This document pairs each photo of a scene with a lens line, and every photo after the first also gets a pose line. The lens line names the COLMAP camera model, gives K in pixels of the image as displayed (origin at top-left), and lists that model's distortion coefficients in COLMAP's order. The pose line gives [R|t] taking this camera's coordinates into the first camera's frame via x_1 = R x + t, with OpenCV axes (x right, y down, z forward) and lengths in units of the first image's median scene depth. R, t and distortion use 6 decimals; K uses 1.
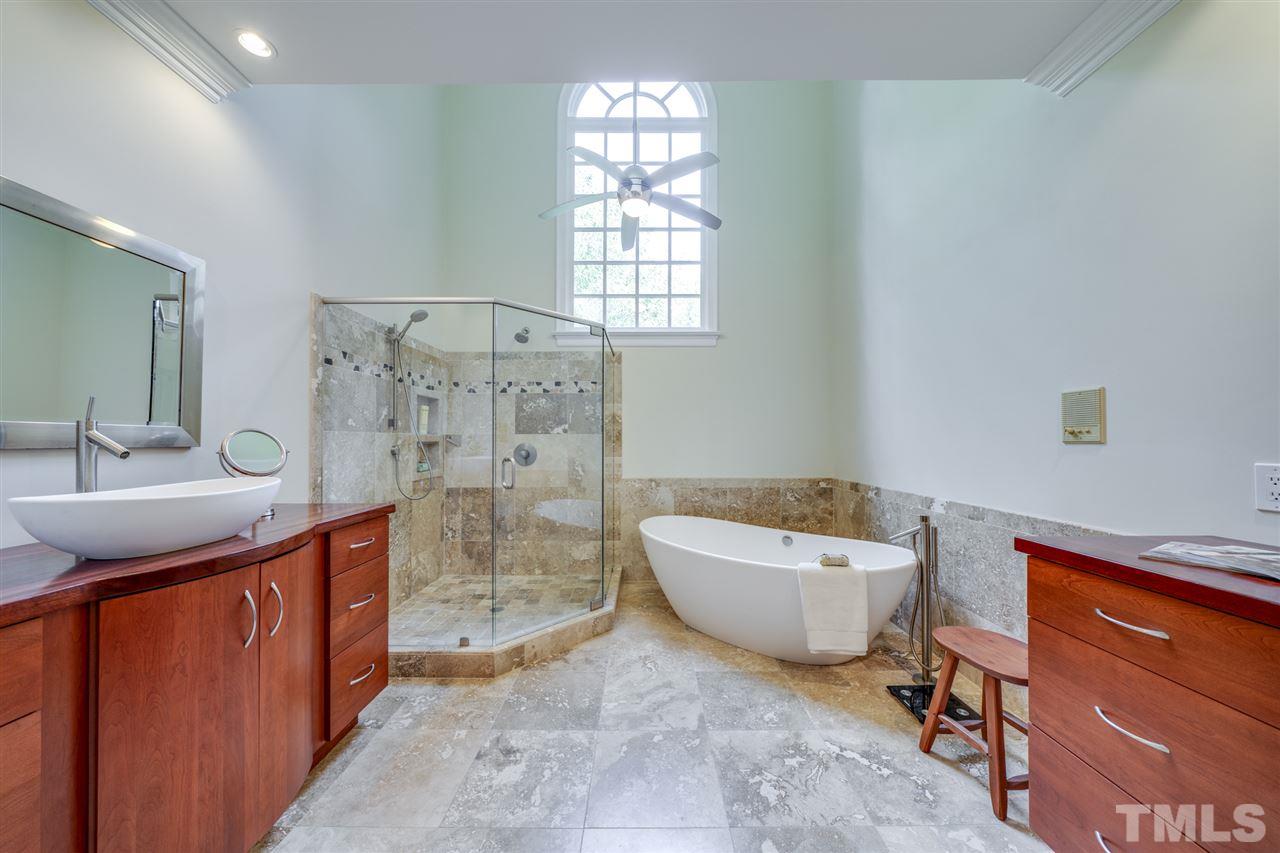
lens RADIAL K [[505.1, 0, 639.1], [0, 505.1, 428.4], [0, 0, 1]] dist [-0.006447, 0.000585]
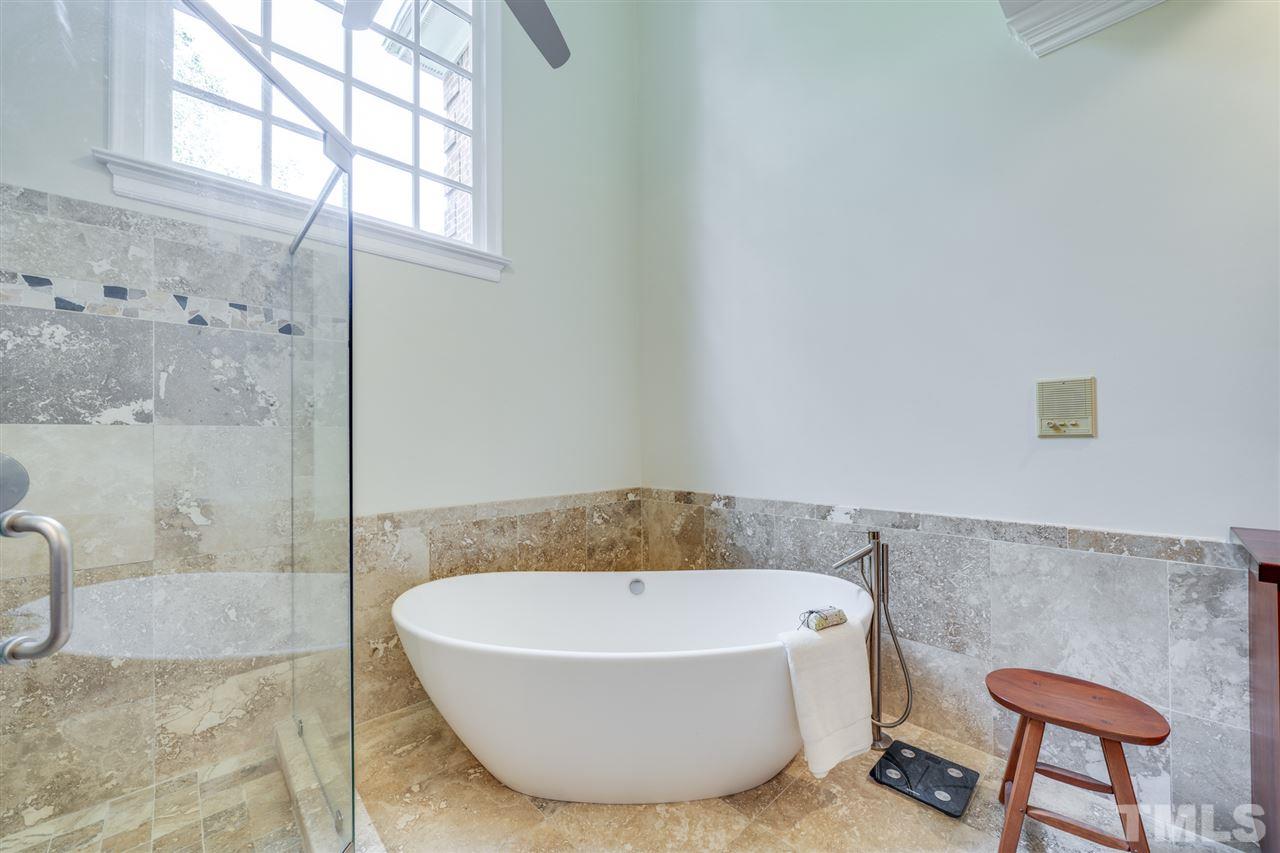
lens RADIAL K [[505.1, 0, 639.0], [0, 505.1, 432.4], [0, 0, 1]] dist [-0.006447, 0.000585]
pose [[0.690643, 0.002629, 0.723192, -0.175189], [-0.009201, 0.999944, 0.005151, 0.012273], [-0.723138, -0.010212, 0.690628, 0.492574]]
